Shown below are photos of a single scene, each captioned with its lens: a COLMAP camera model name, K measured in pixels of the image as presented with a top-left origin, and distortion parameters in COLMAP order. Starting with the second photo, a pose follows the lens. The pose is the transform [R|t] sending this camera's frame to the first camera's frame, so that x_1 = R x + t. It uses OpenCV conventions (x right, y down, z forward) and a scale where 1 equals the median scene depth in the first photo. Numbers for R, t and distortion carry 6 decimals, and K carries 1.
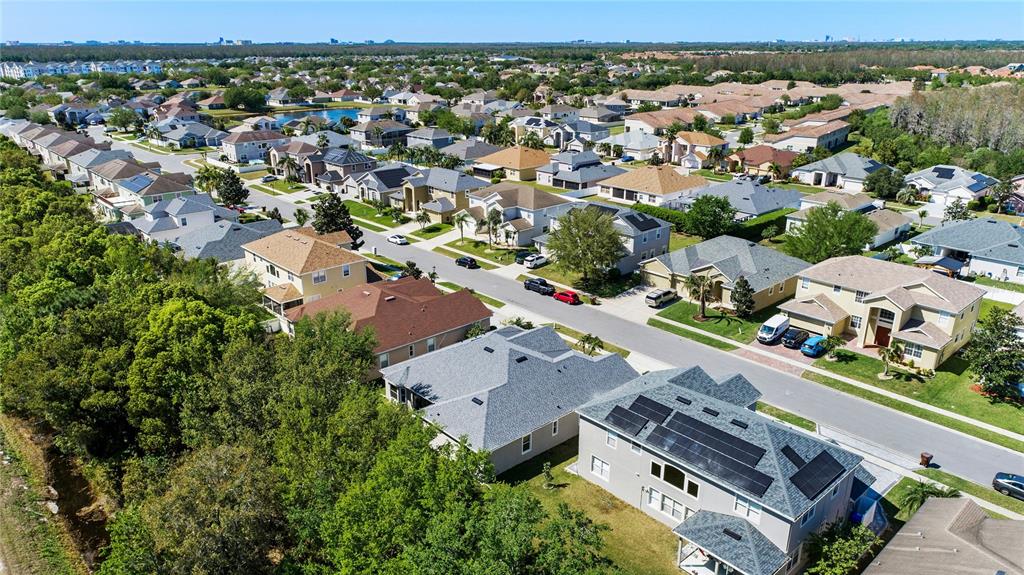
lens RADIAL K [[699.8, 0, 513.5], [0, 699.8, 289.4], [0, 0, 1]] dist [-0.000117, 0.008954]
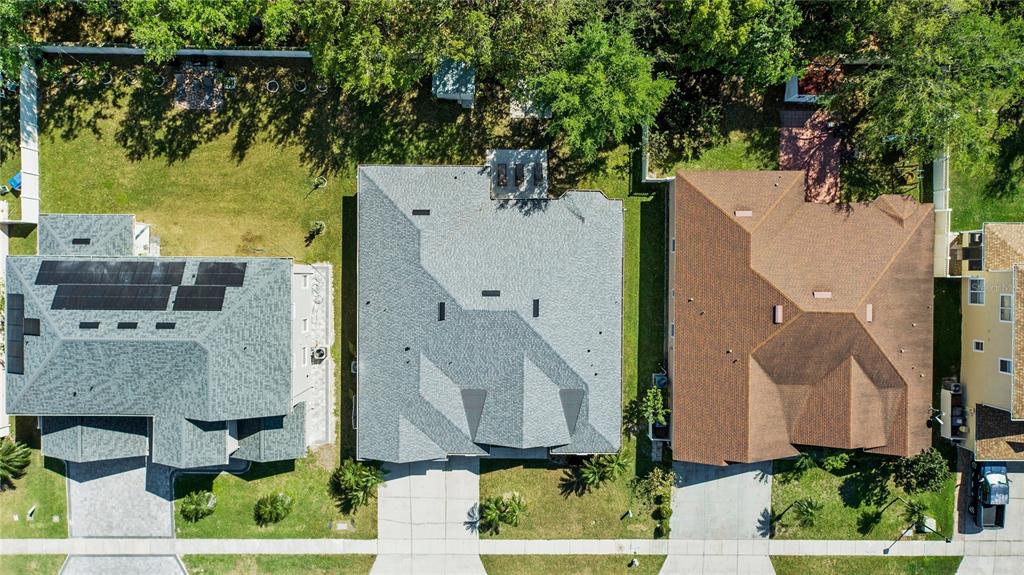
lens RADIAL K [[699.8, 0, 513.0], [0, 699.8, 285.6], [0, 0, 1]] dist [-0.000117, 0.008954]
pose [[-0.682182, 0.731140, 0.007851, -0.037133], [-0.247735, -0.241221, 0.938318, -0.336470], [0.687935, 0.638159, 0.345685, 0.460351]]
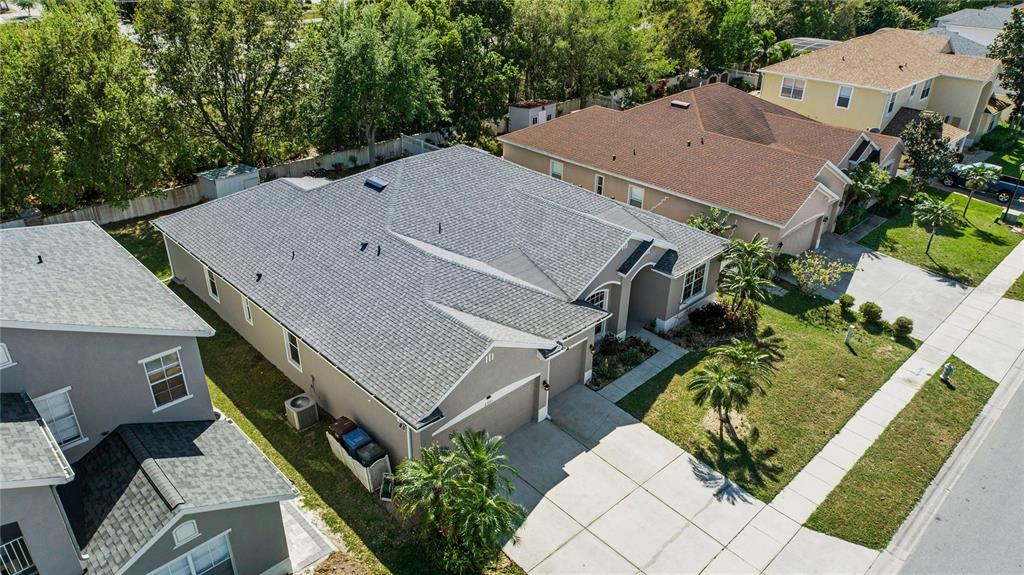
lens RADIAL K [[699.8, 0, 511.6], [0, 699.8, 288.0], [0, 0, 1]] dist [-0.000117, 0.008954]
pose [[0.027980, 0.462930, -0.885953, 0.255242], [-0.344993, 0.836314, 0.426096, -0.038205], [0.938188, 0.293725, 0.183108, 0.594881]]
